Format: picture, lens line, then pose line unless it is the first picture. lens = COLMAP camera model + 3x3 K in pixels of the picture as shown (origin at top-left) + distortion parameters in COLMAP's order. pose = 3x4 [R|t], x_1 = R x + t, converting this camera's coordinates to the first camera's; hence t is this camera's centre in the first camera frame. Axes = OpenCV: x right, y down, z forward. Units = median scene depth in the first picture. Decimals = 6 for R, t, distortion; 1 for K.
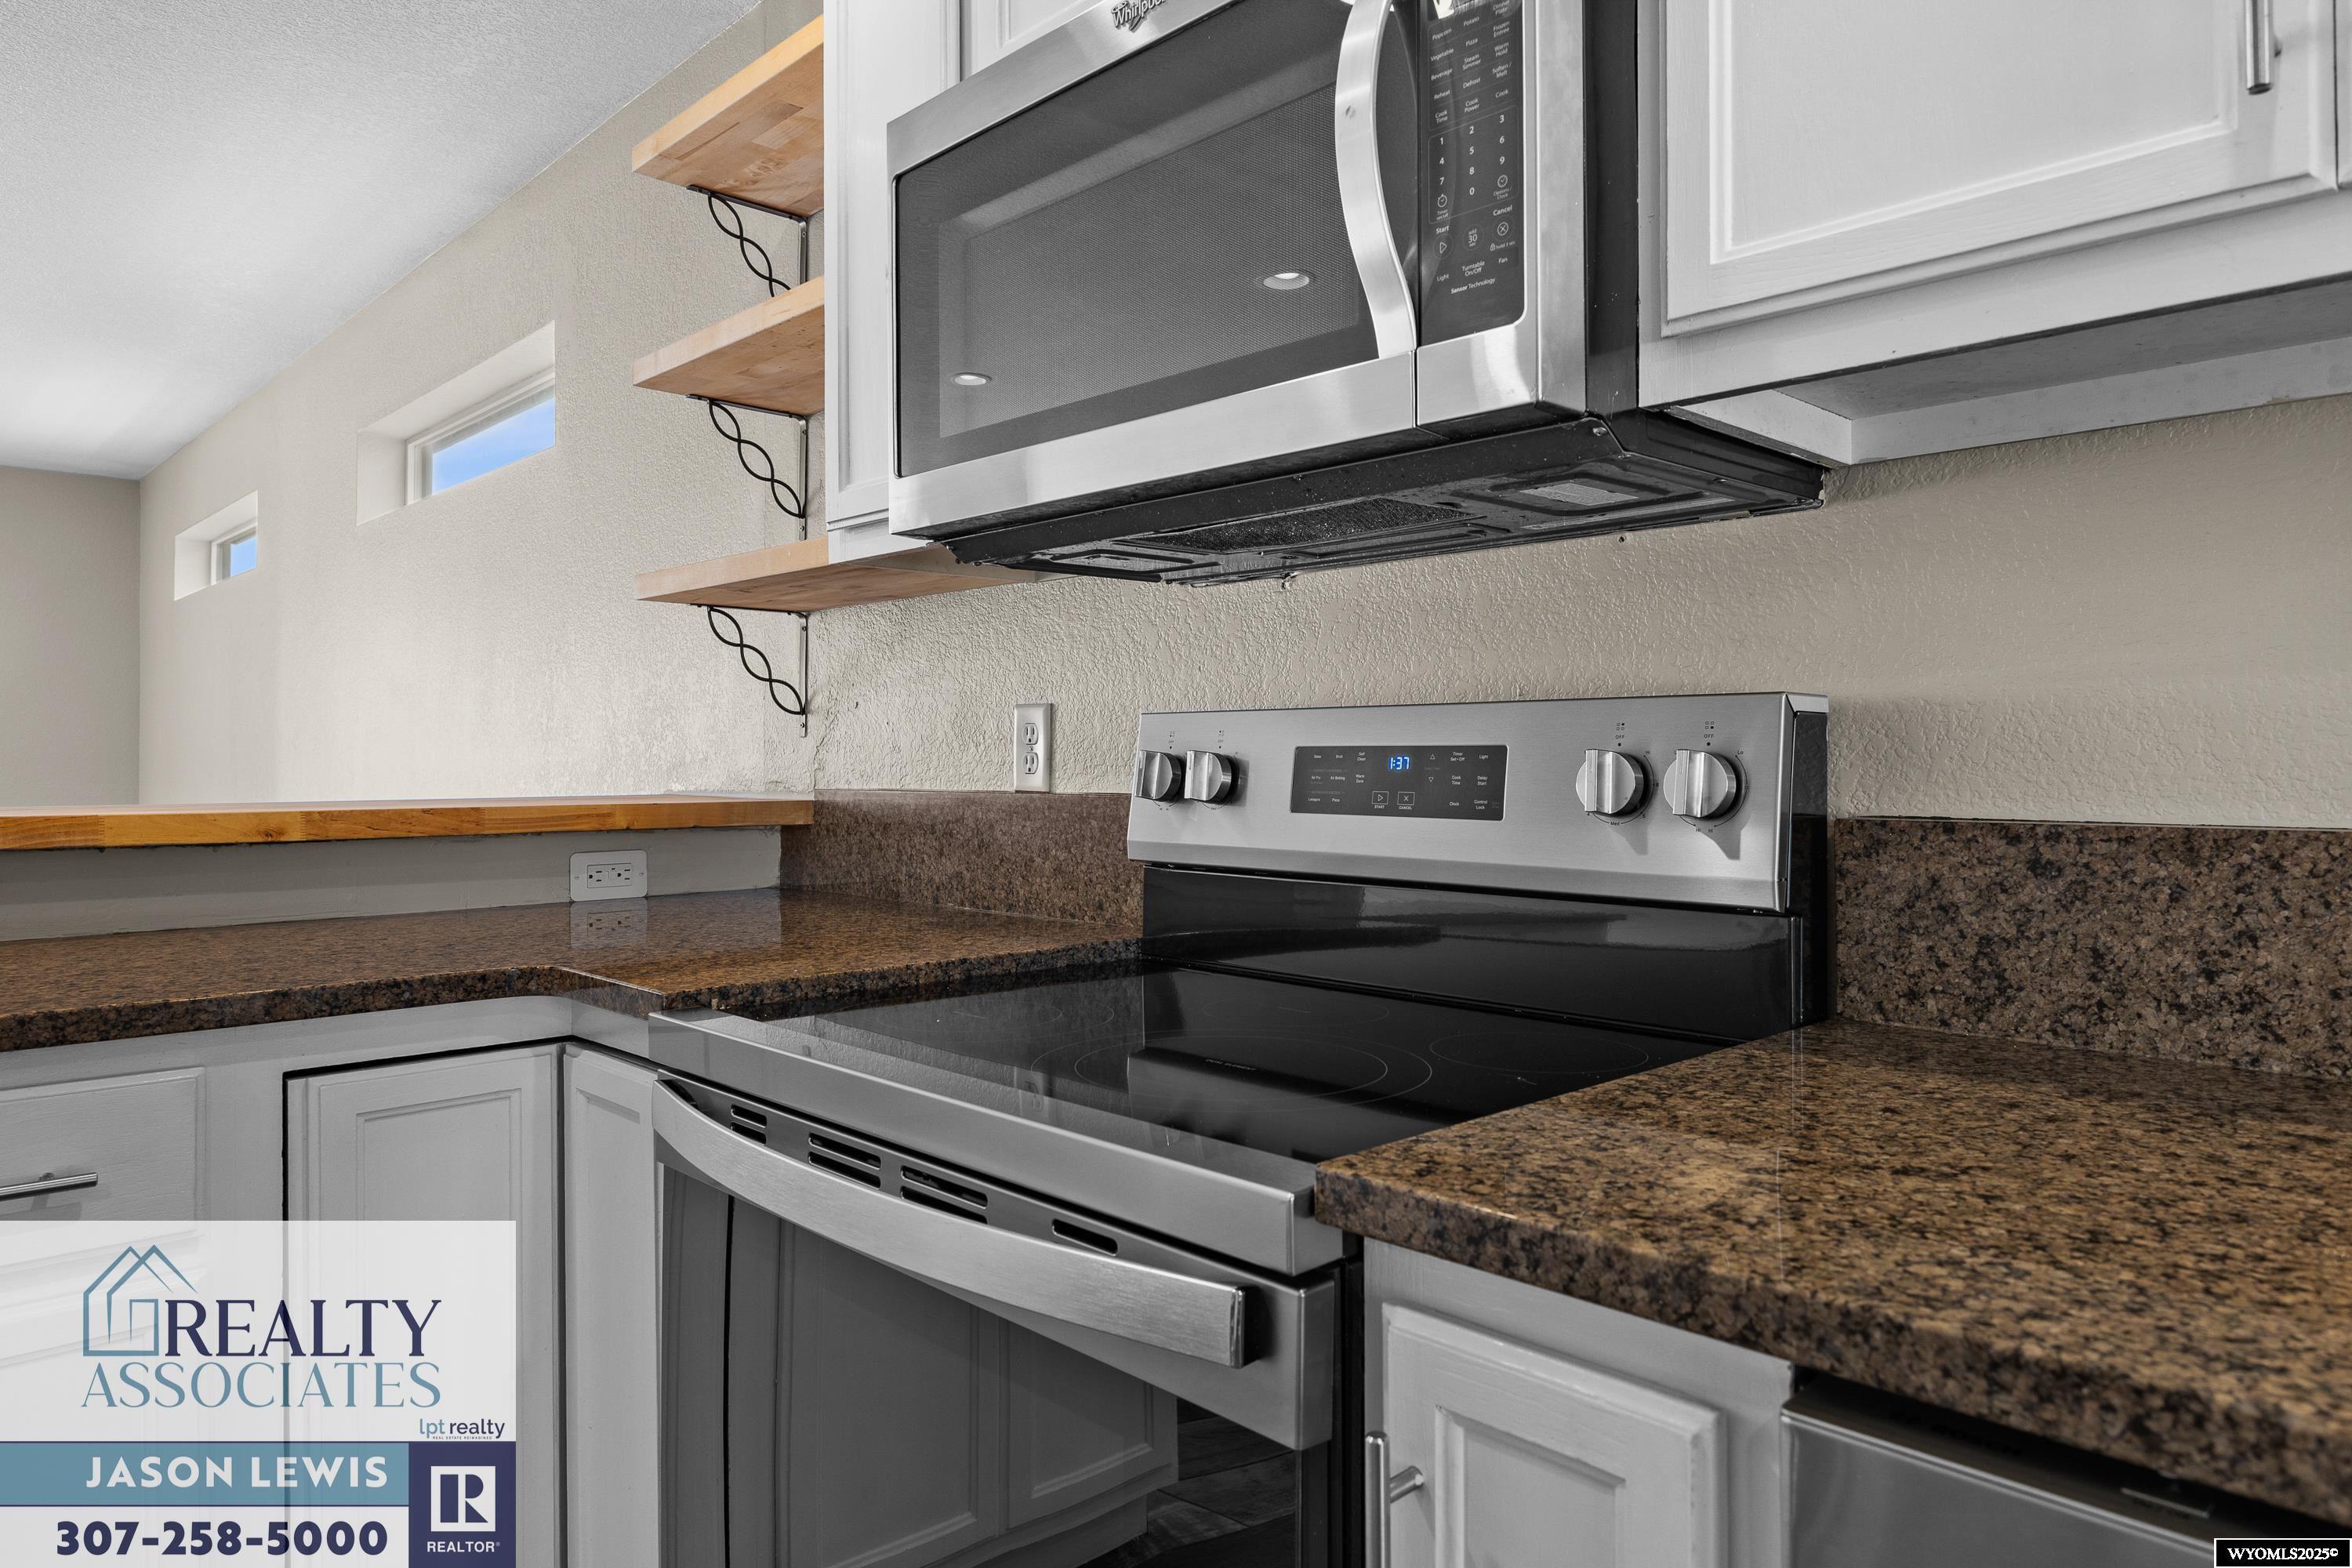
lens RADIAL K [[1486.4, 0, 1176.0], [0, 1486.4, 784.0], [0, 0, 1]] dist [-0.000913, -0.002696]
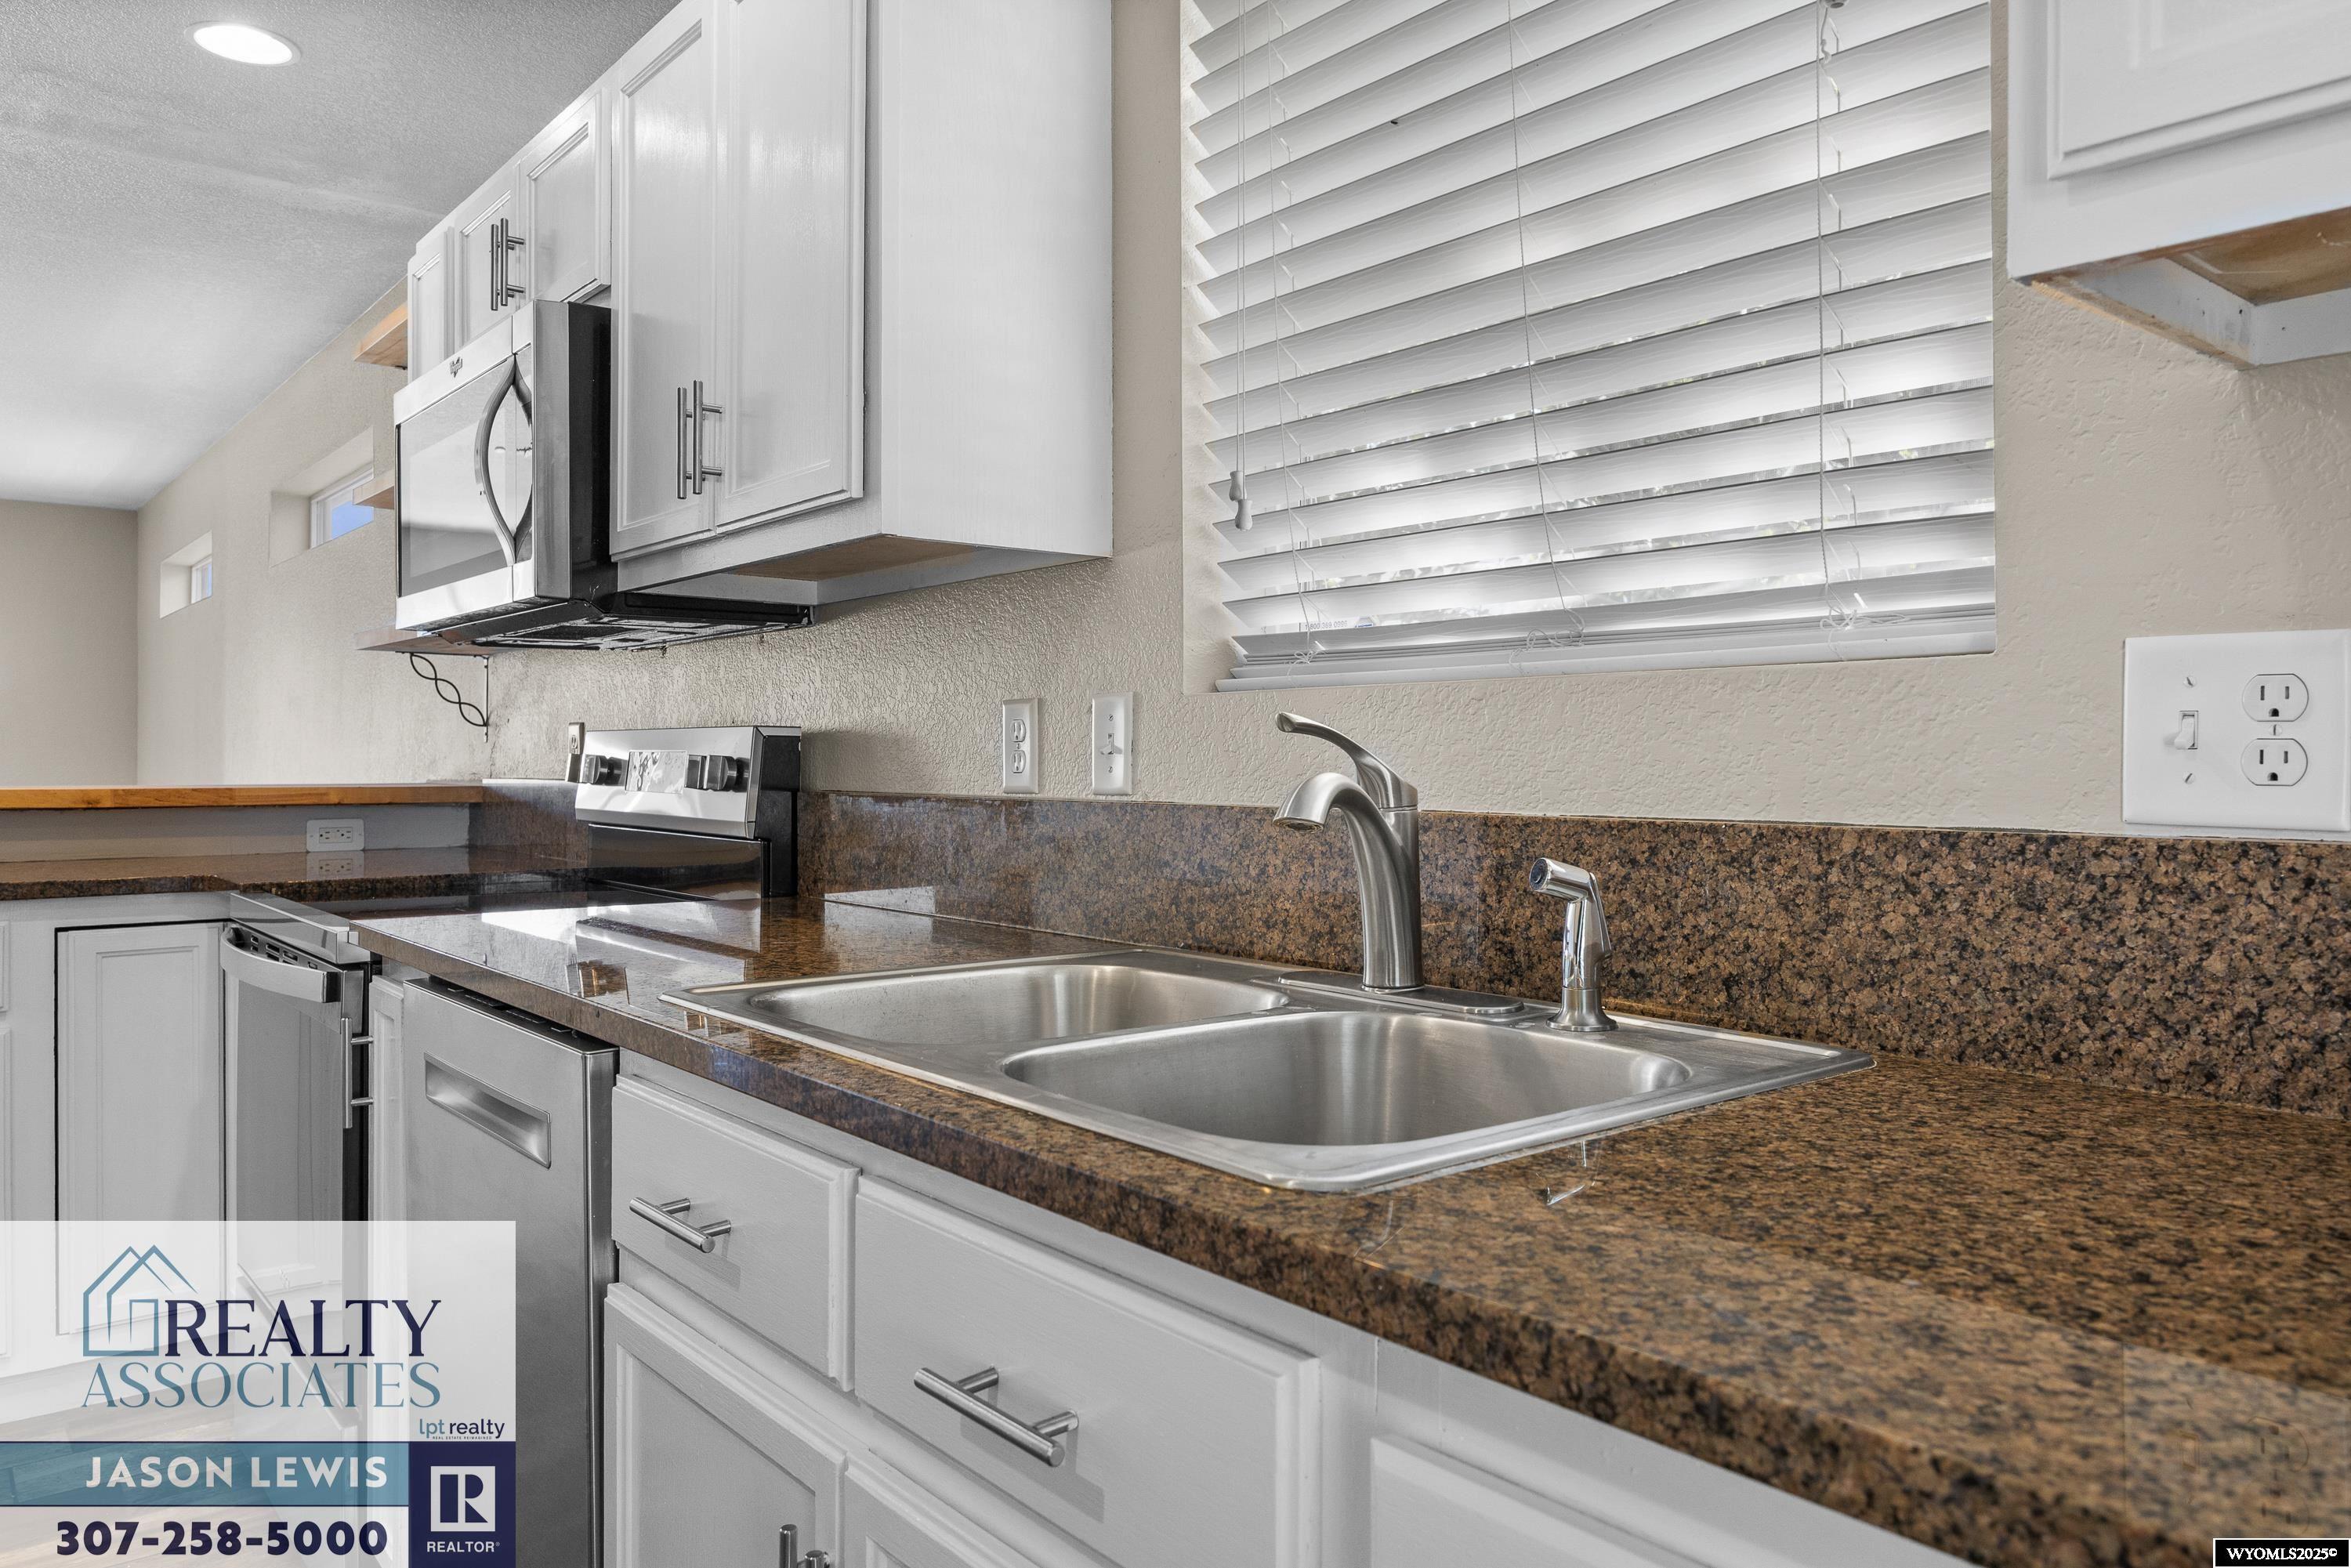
lens RADIAL K [[1610.4, 0, 1175.5], [0, 1610.4, 784.0], [0, 0, 1]] dist [-0.006843, 0.000557]
pose [[0.997591, 0.003279, -0.069289, 0.566692], [-0.003160, 0.999993, 0.001830, 0.004615], [0.069294, -0.001606, 0.997595, -0.546917]]
